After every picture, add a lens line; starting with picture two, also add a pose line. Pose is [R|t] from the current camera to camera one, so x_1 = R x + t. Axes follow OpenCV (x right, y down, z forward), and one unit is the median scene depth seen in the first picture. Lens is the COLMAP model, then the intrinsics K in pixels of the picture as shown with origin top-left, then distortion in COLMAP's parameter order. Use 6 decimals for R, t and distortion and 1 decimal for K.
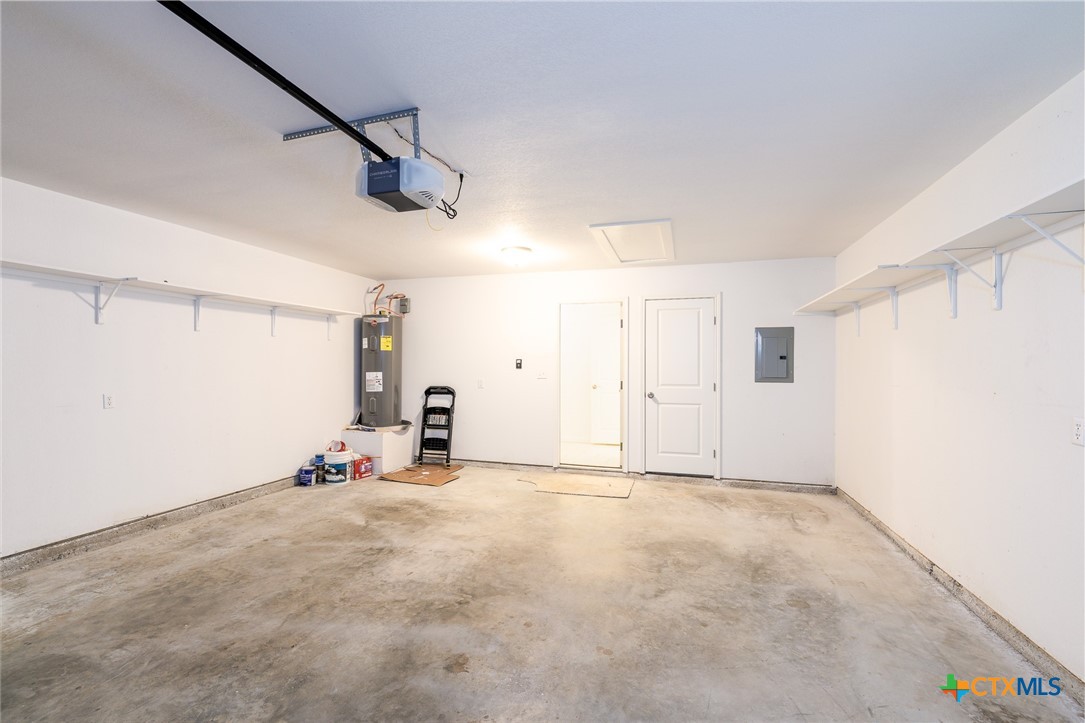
lens RADIAL K [[472.5, 0, 541.3], [0, 472.5, 364.1], [0, 0, 1]] dist [-0.000336, -0.000011]
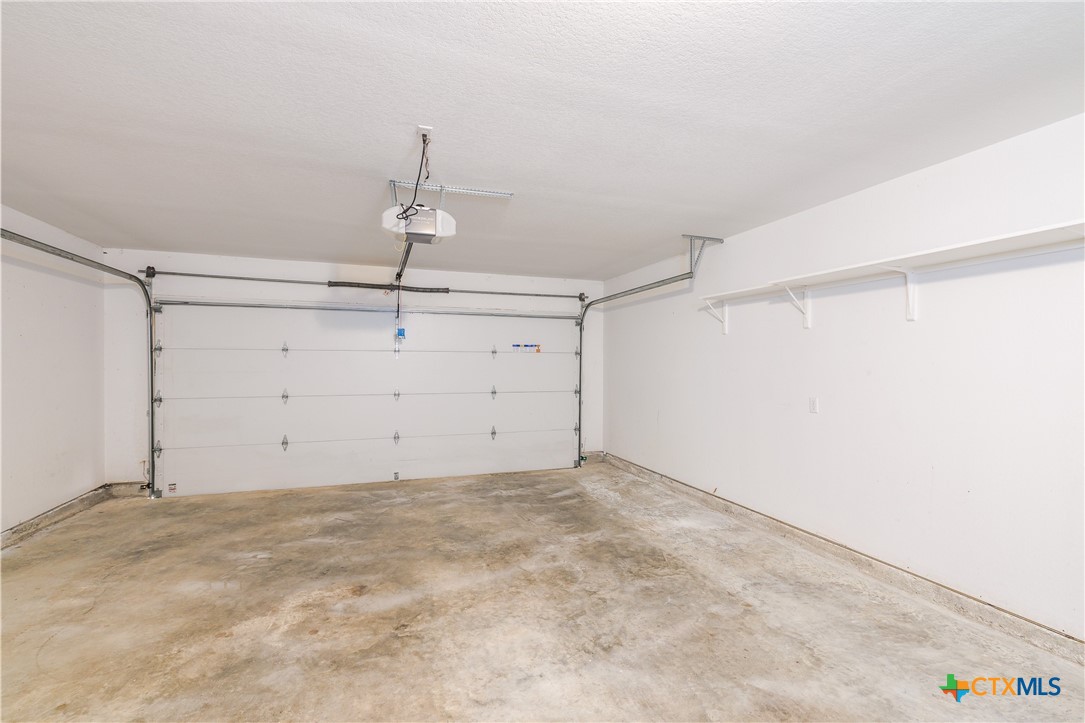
lens RADIAL K [[472.5, 0, 541.3], [0, 472.5, 364.1], [0, 0, 1]] dist [-0.000336, -0.000011]
pose [[-0.803538, -0.003410, -0.595244, 0.153116], [-0.005579, 0.999983, 0.001804, -0.007003], [0.595228, 0.004771, -0.803543, 1.783913]]
